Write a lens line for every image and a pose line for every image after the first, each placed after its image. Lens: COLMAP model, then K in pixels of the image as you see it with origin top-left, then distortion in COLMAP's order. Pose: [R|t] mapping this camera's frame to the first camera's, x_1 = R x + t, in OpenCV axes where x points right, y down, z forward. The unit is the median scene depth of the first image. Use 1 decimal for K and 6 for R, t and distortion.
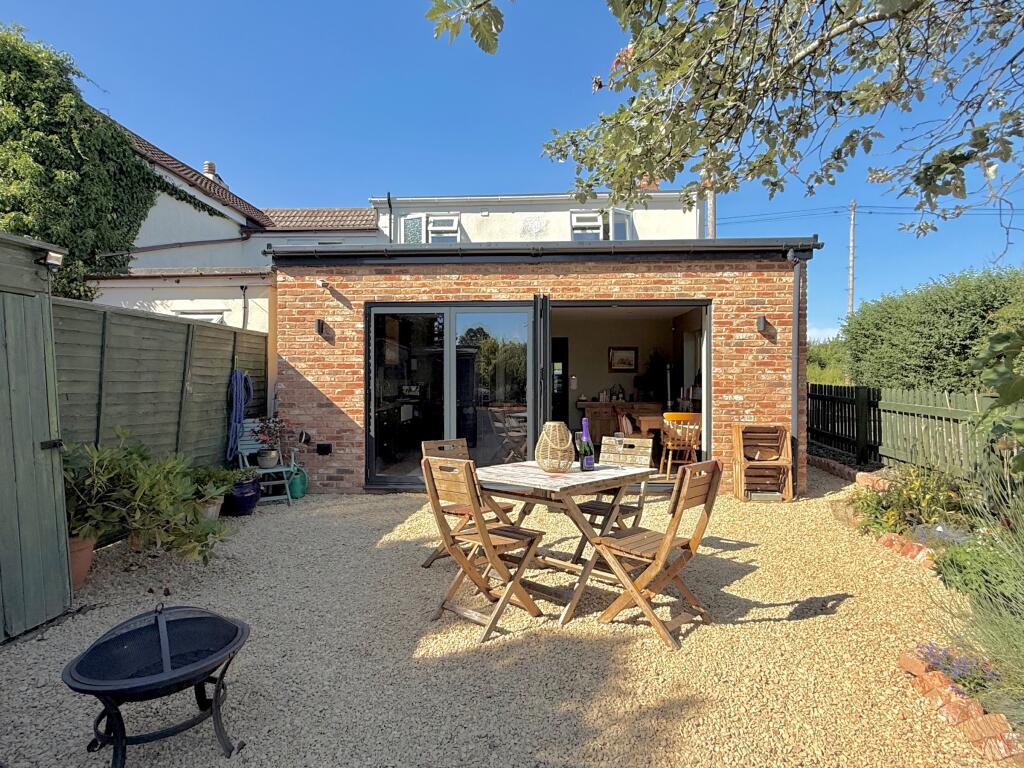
lens RADIAL K [[576.4, 0, 515.0], [0, 576.4, 382.7], [0, 0, 1]] dist [-0.002875, 0.000423]
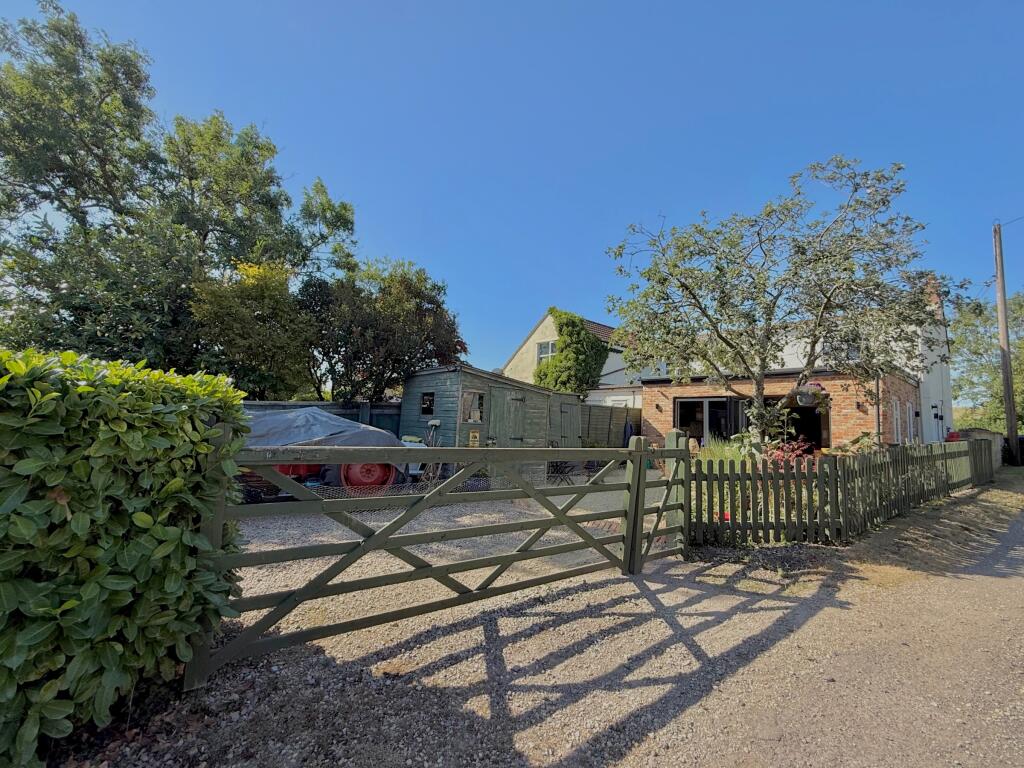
lens RADIAL K [[441.0, 0, 512.7], [0, 441.0, 384.0], [0, 0, 1]] dist [0.000590, 0.000061]
pose [[0.698780, -0.037950, -0.714329, 0.672210], [-0.038549, 0.995143, -0.090578, 0.011165], [0.714297, 0.090831, 0.693923, -0.932494]]
